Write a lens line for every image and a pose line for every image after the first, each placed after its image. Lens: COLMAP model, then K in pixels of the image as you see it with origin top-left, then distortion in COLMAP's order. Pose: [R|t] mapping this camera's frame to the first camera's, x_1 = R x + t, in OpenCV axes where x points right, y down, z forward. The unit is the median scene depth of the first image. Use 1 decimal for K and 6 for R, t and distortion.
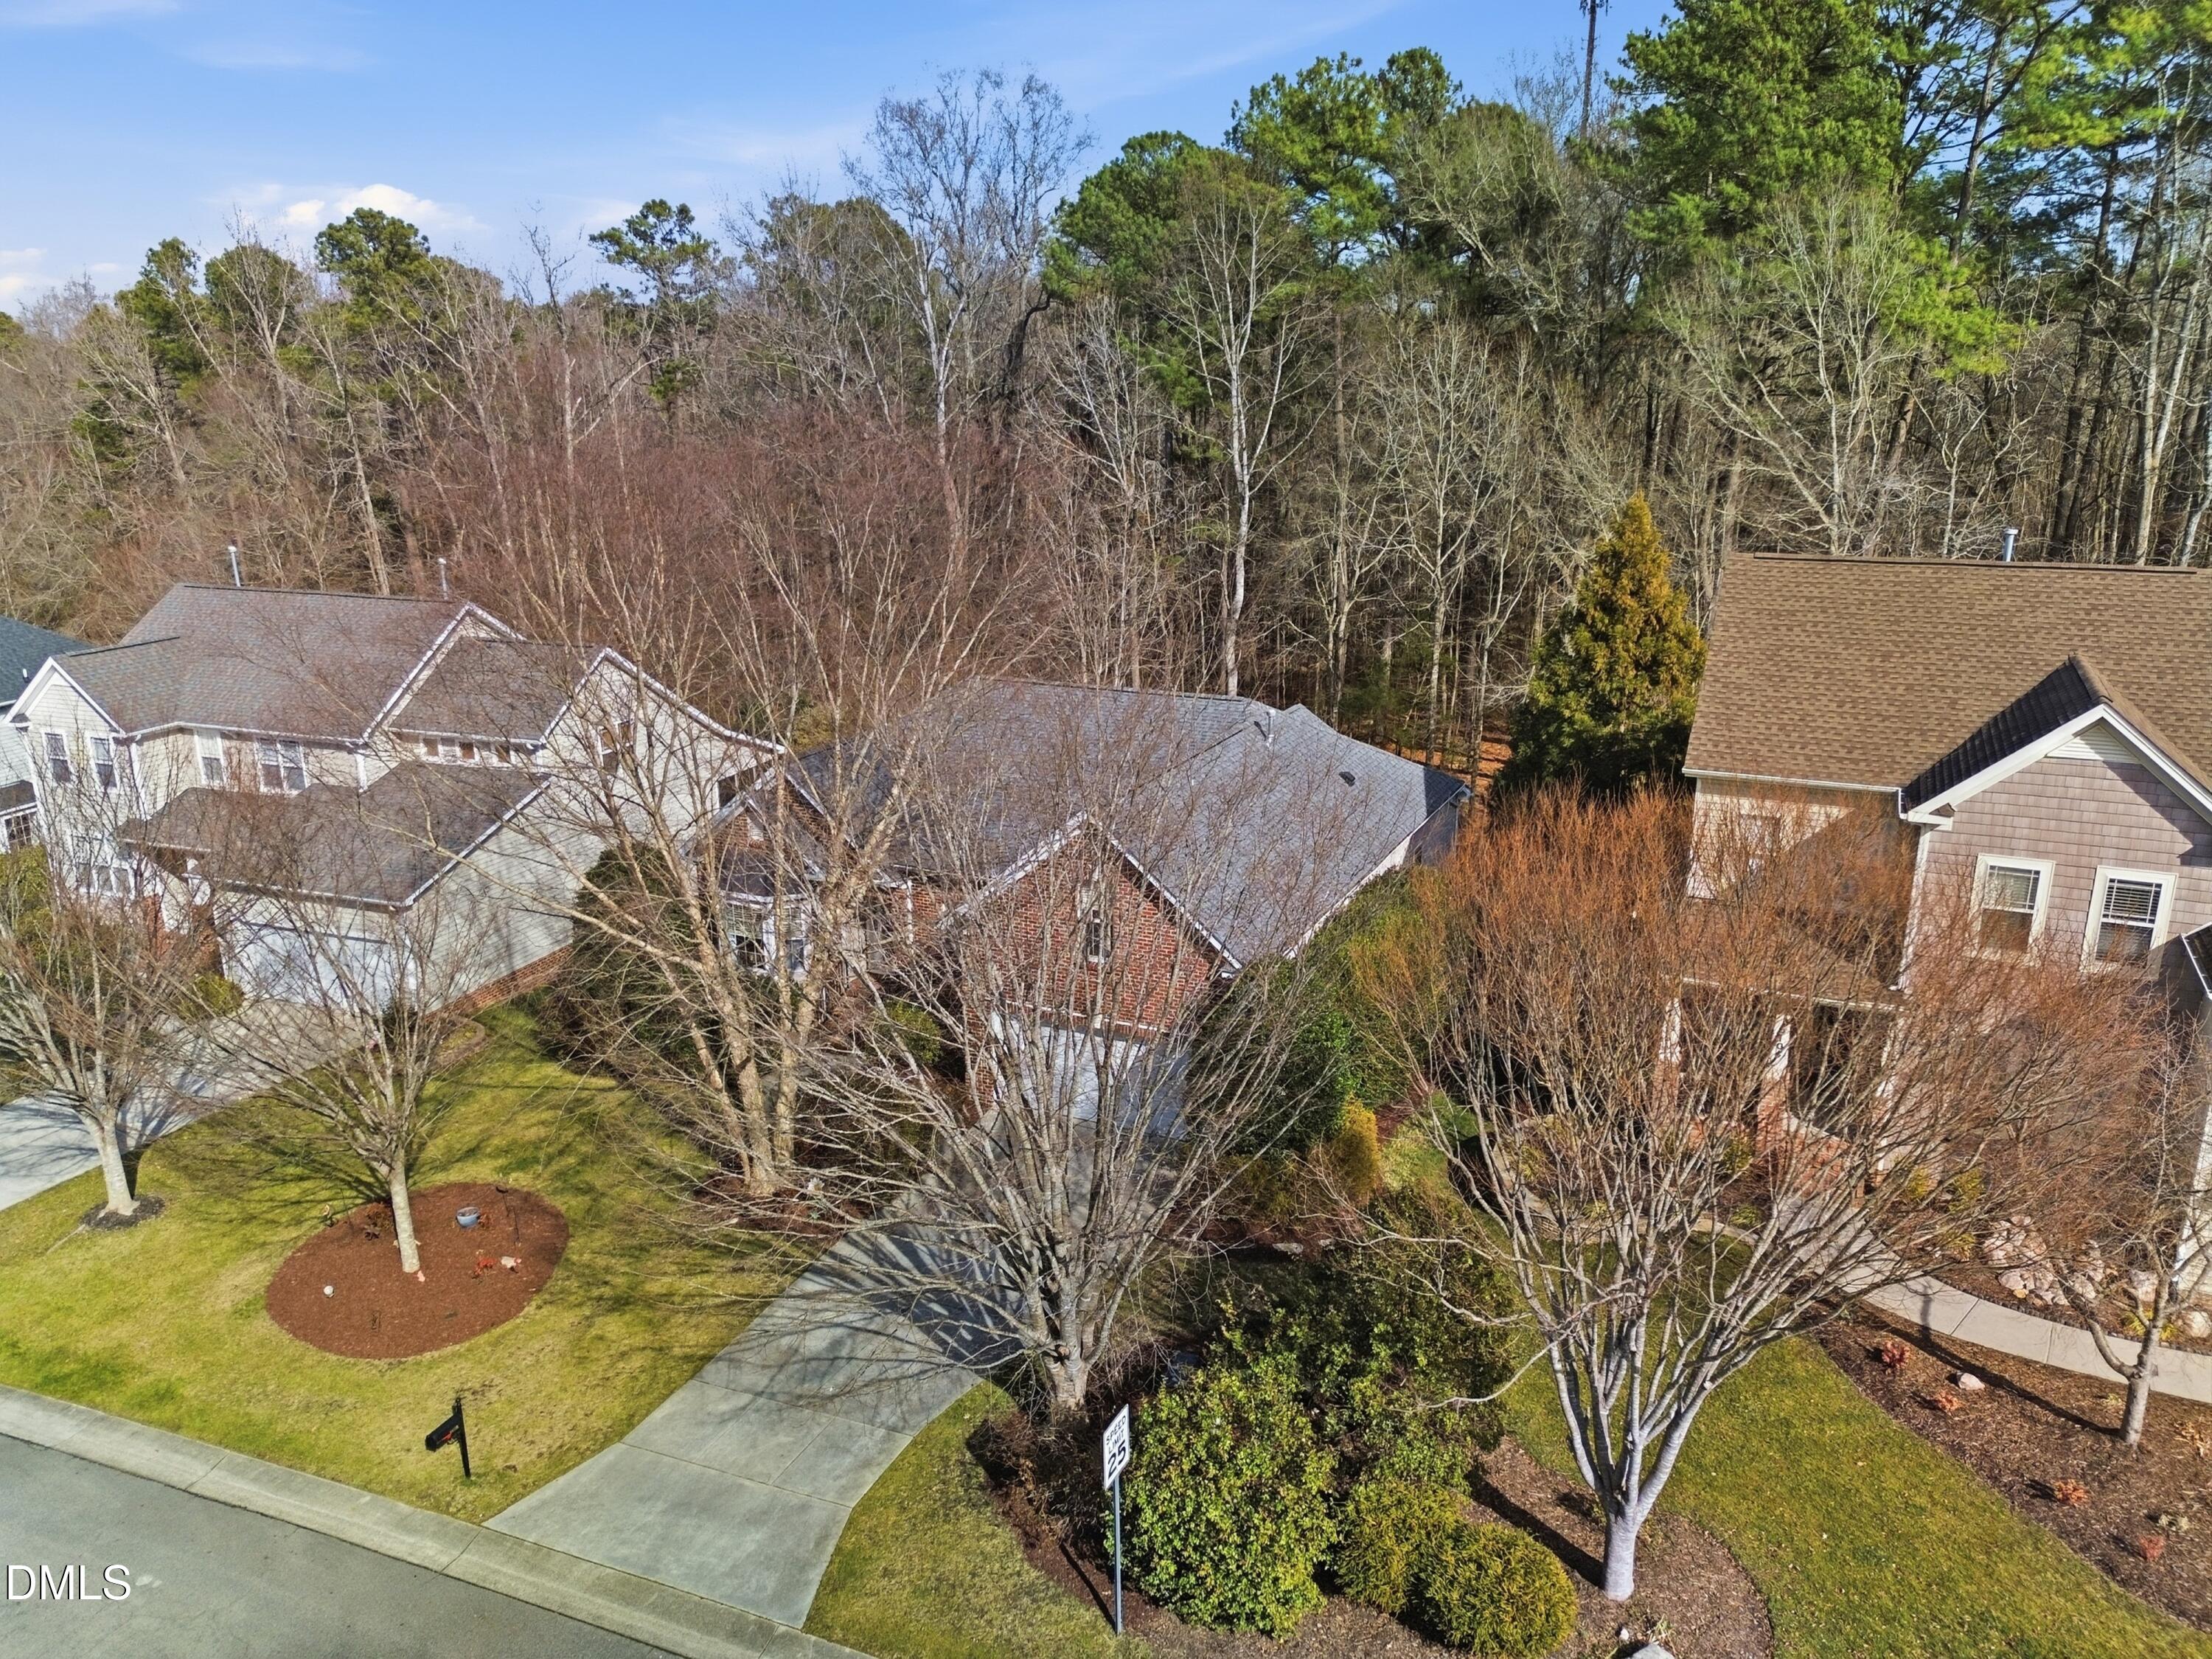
lens RADIAL K [[1578.1, 0, 1106.0], [0, 1578.1, 829.5], [0, 0, 1]] dist [0.065411, -0.054224]
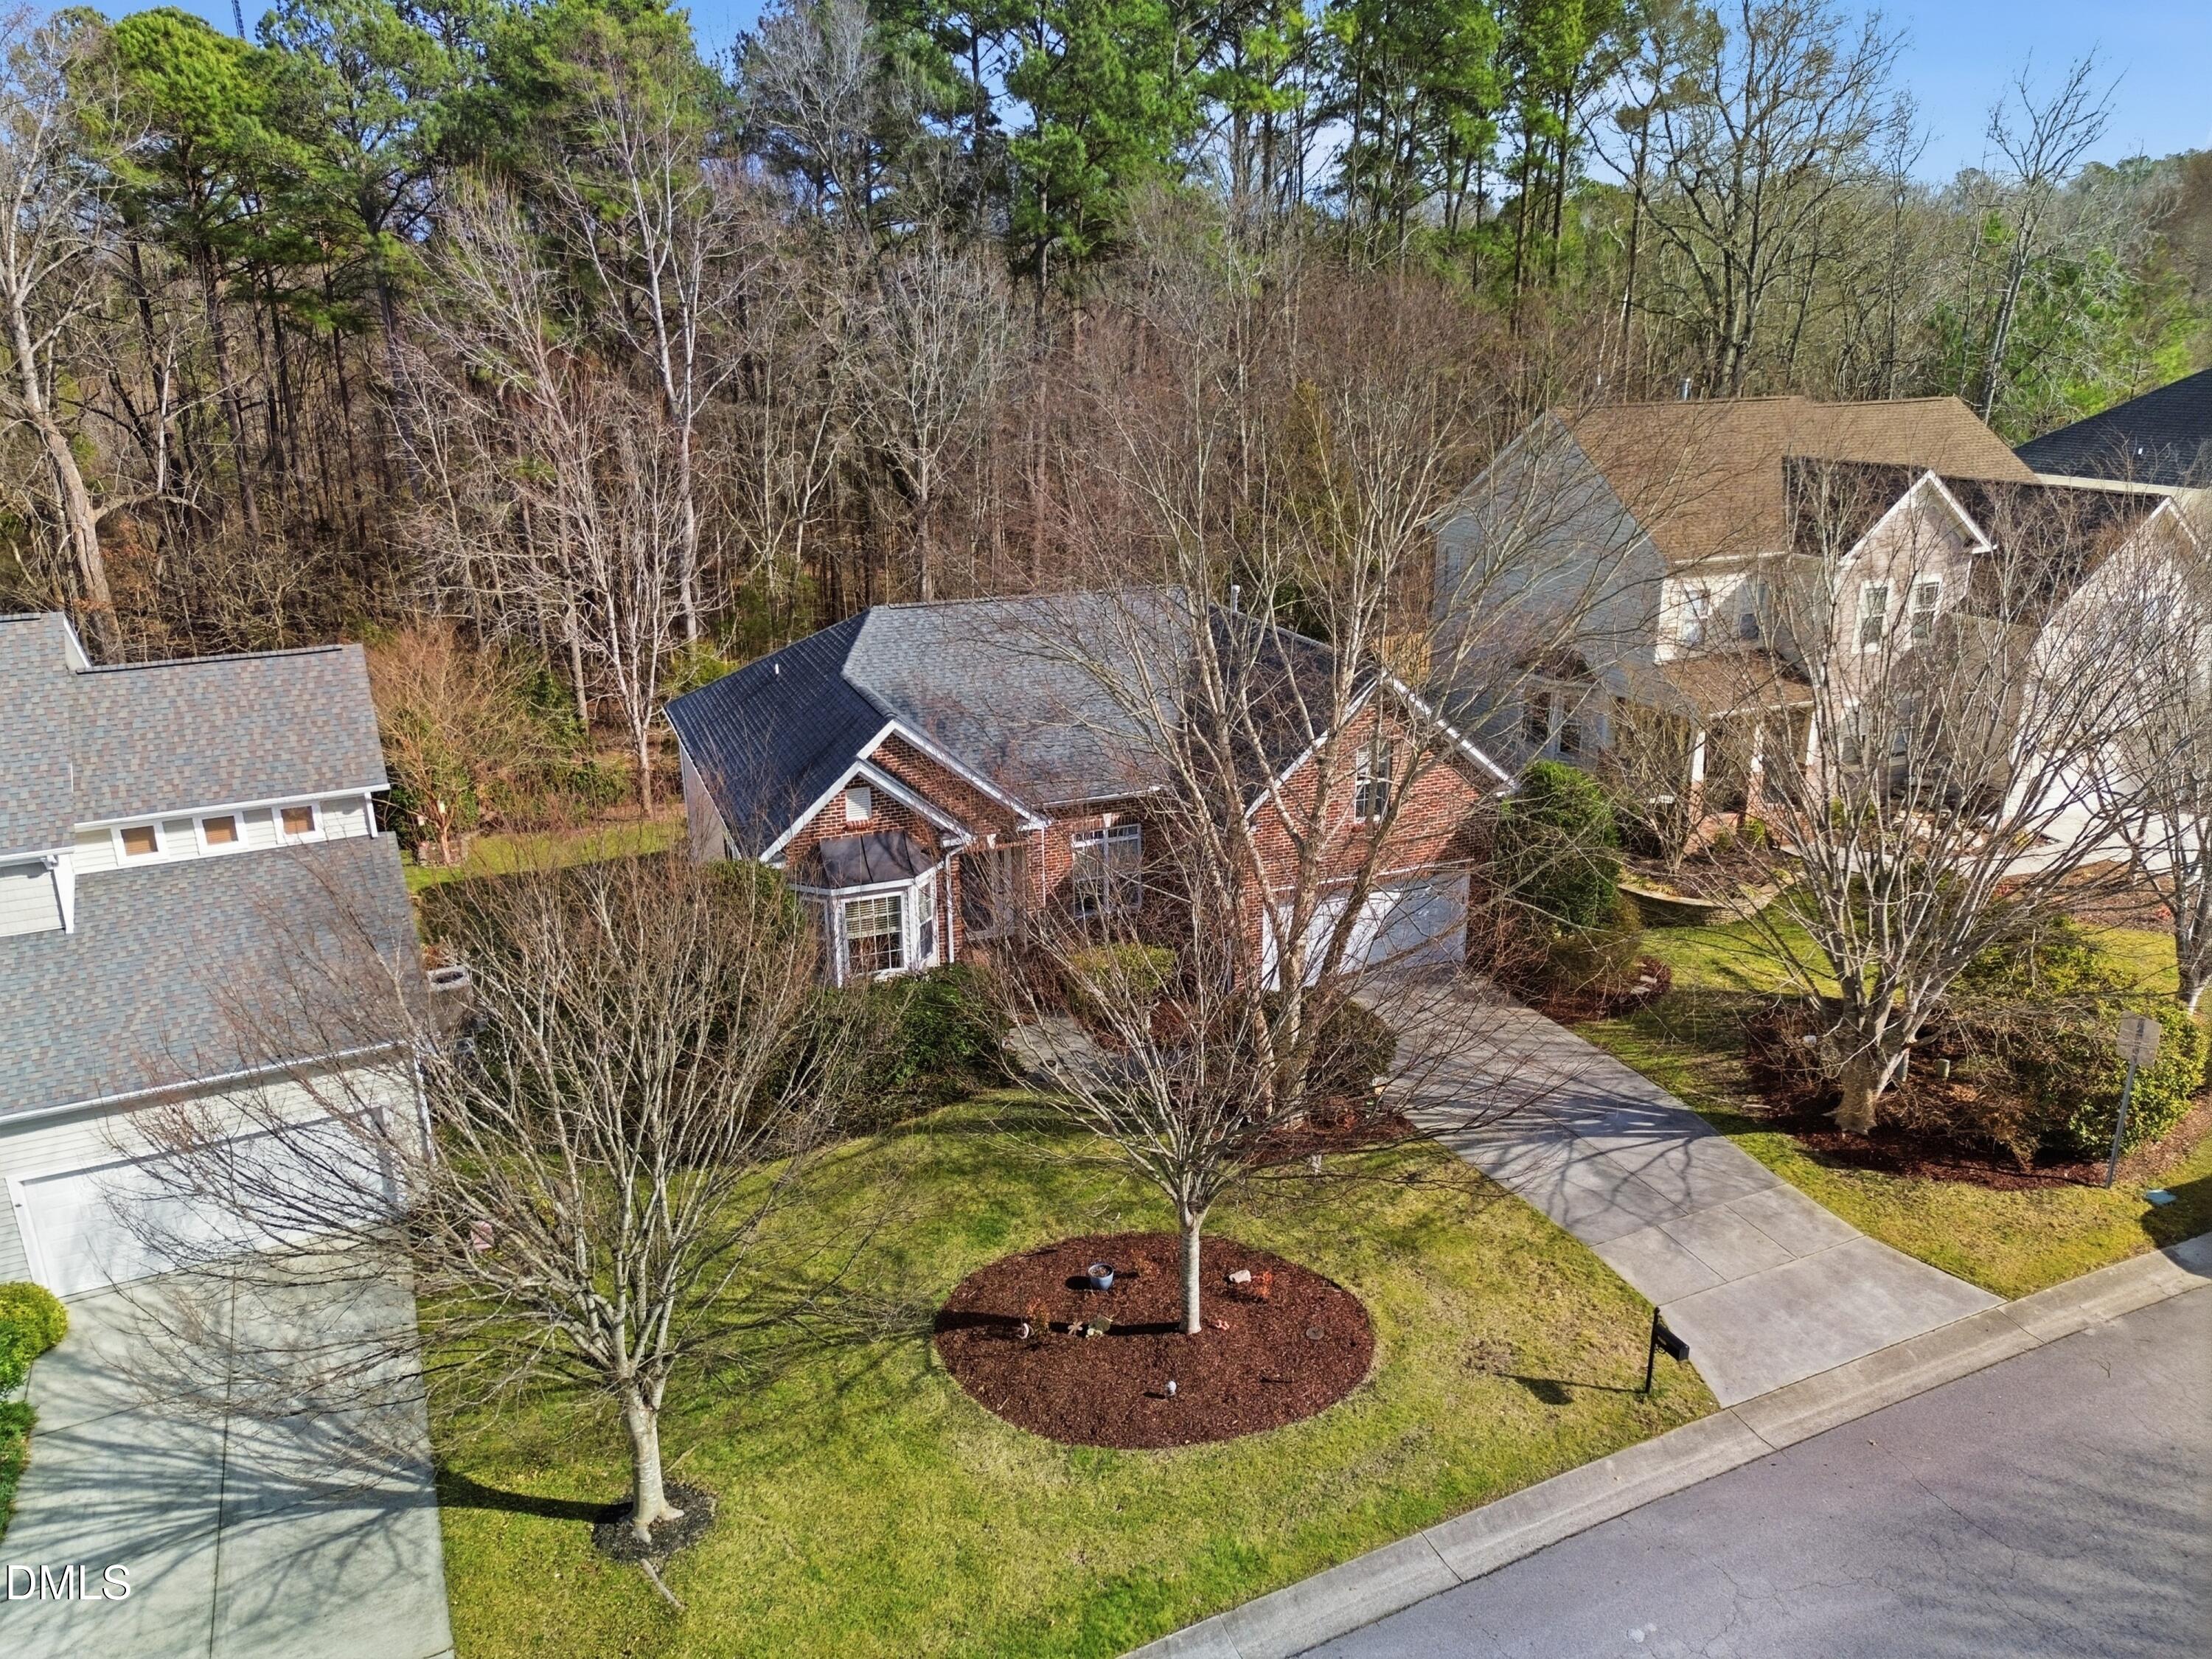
lens RADIAL K [[1578.1, 0, 1106.0], [0, 1578.1, 829.5], [0, 0, 1]] dist [0.065411, -0.054224]
pose [[0.676914, -0.230820, 0.698935, -1.025295], [0.210903, 0.970568, 0.116267, -0.082738], [-0.705200, 0.068705, 0.705672, 0.457588]]
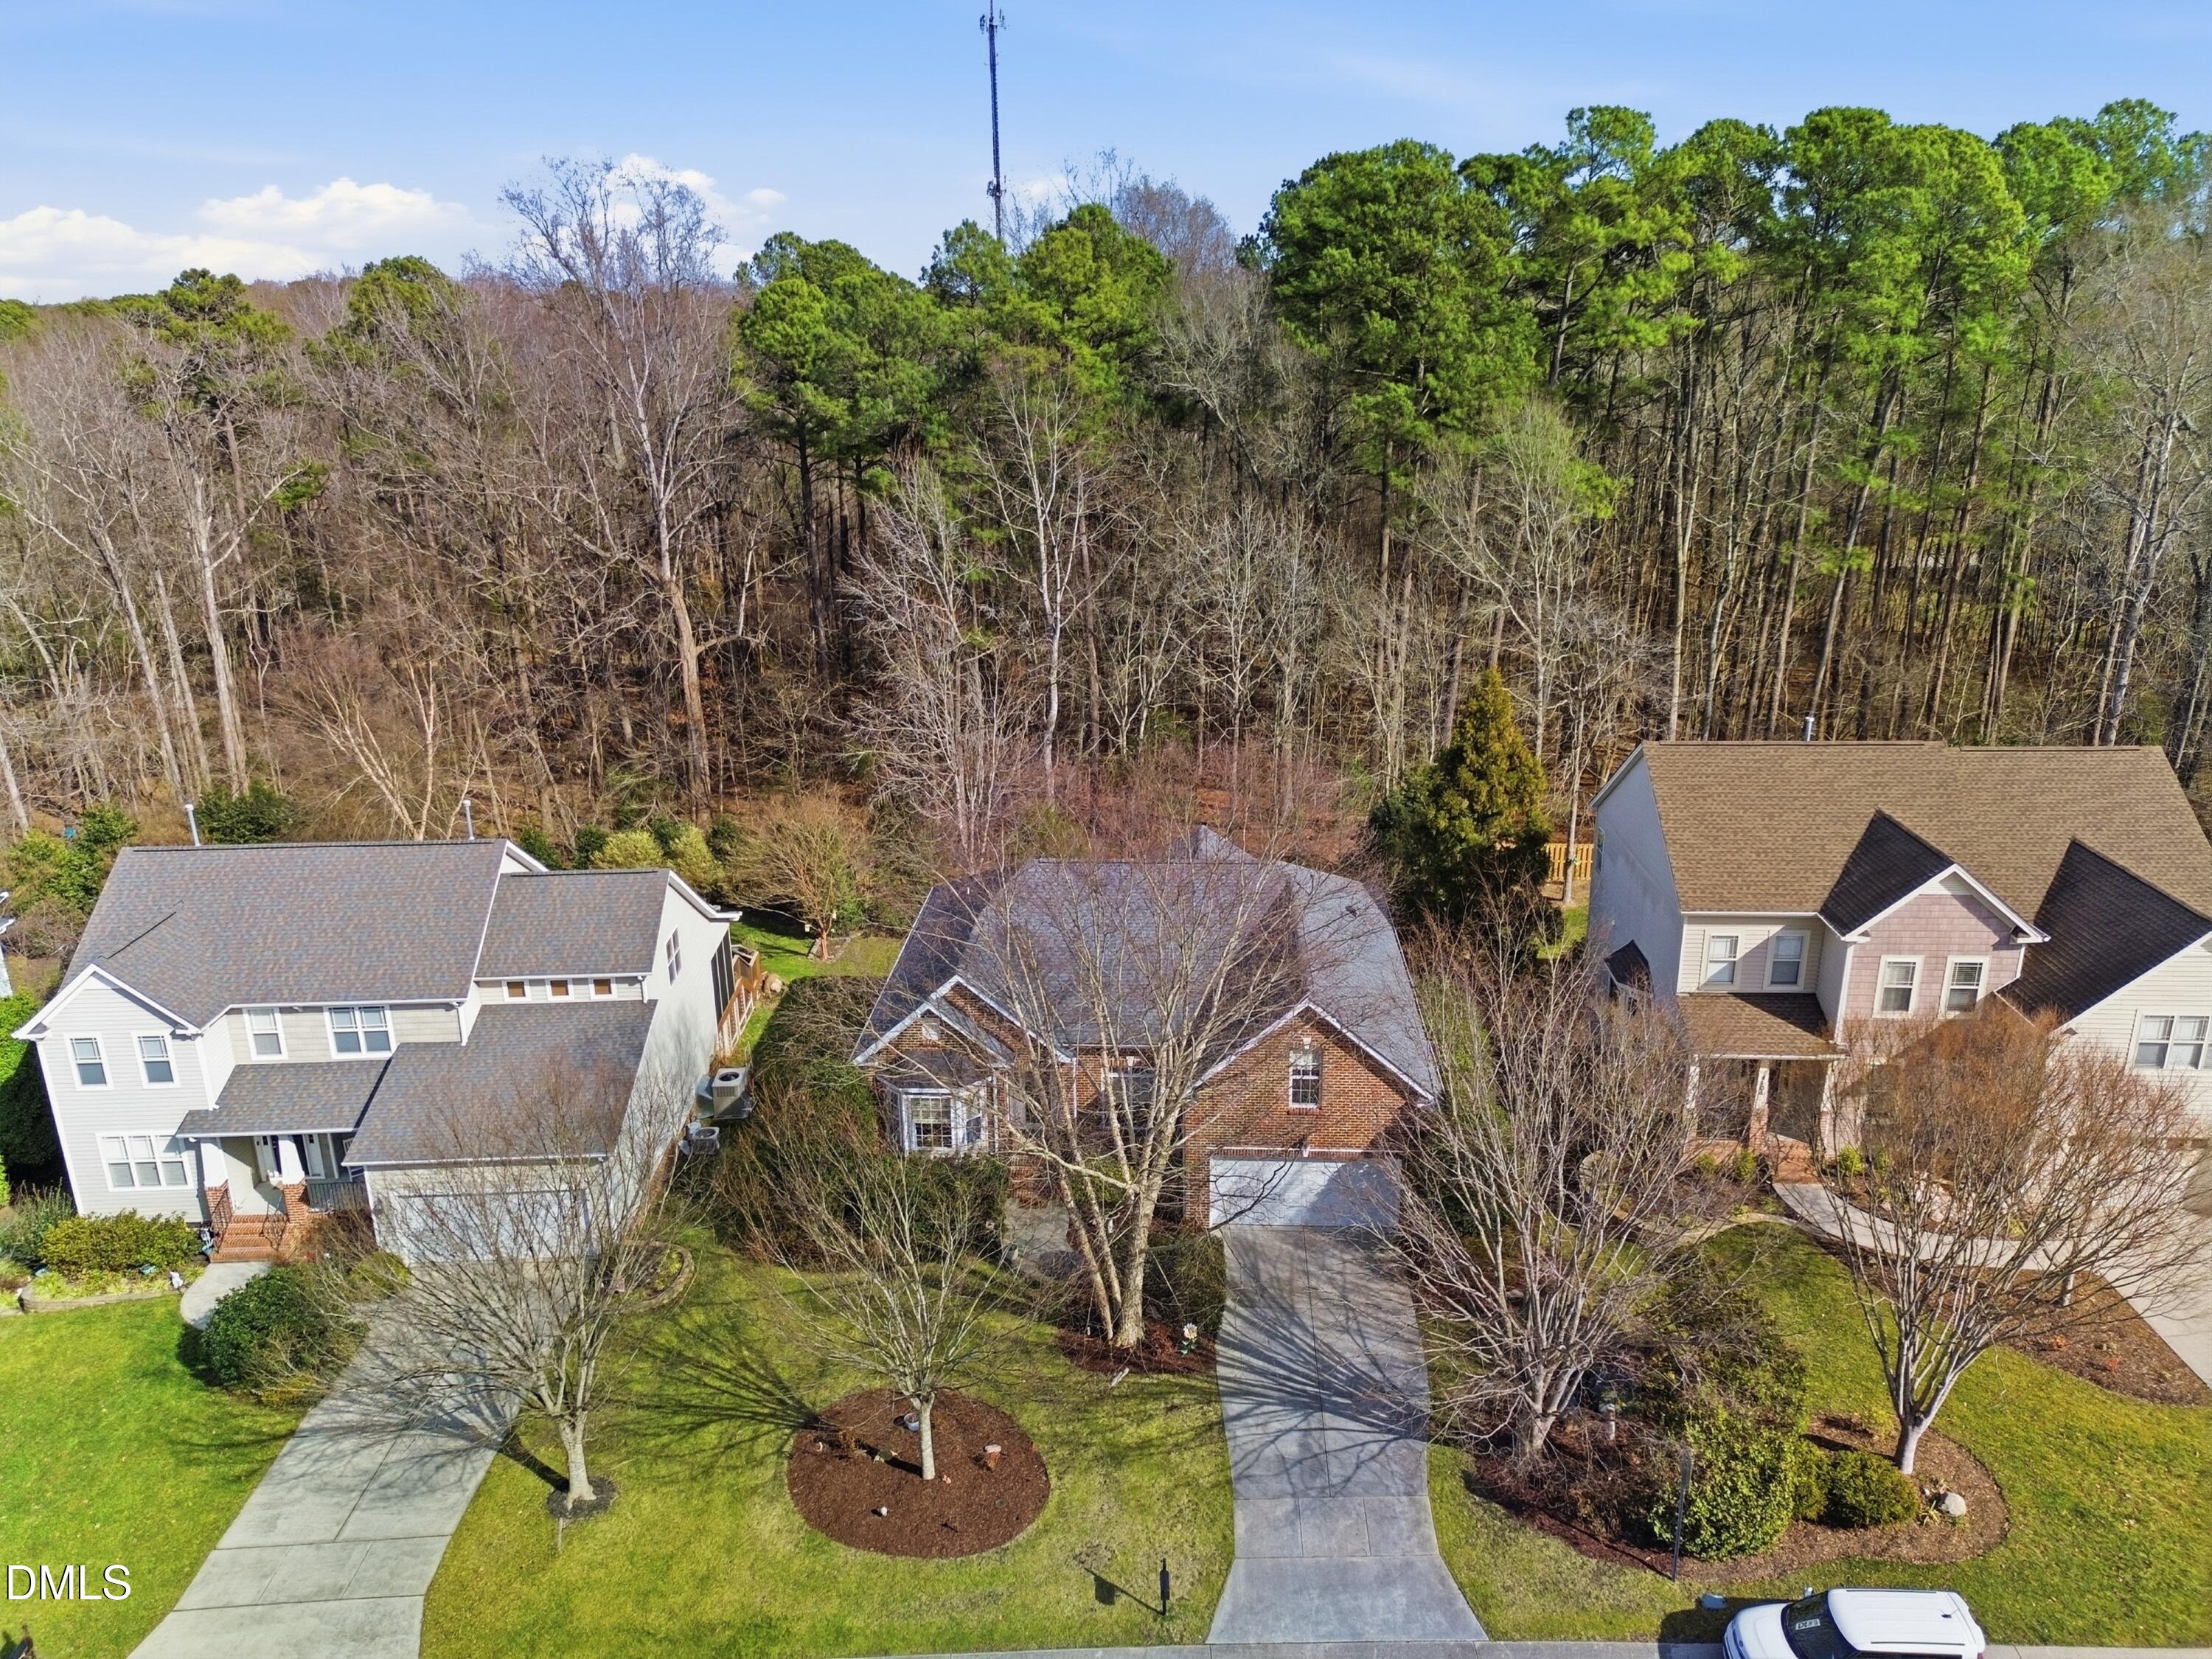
lens RADIAL K [[1575.0, 0, 1094.4], [0, 1575.0, 821.9], [0, 0, 1]] dist [0.108512, -0.129323]
pose [[0.925564, -0.125489, 0.357189, -0.727530], [0.115860, 0.992089, 0.048324, -0.282584], [-0.360428, -0.003343, 0.932781, -0.203771]]
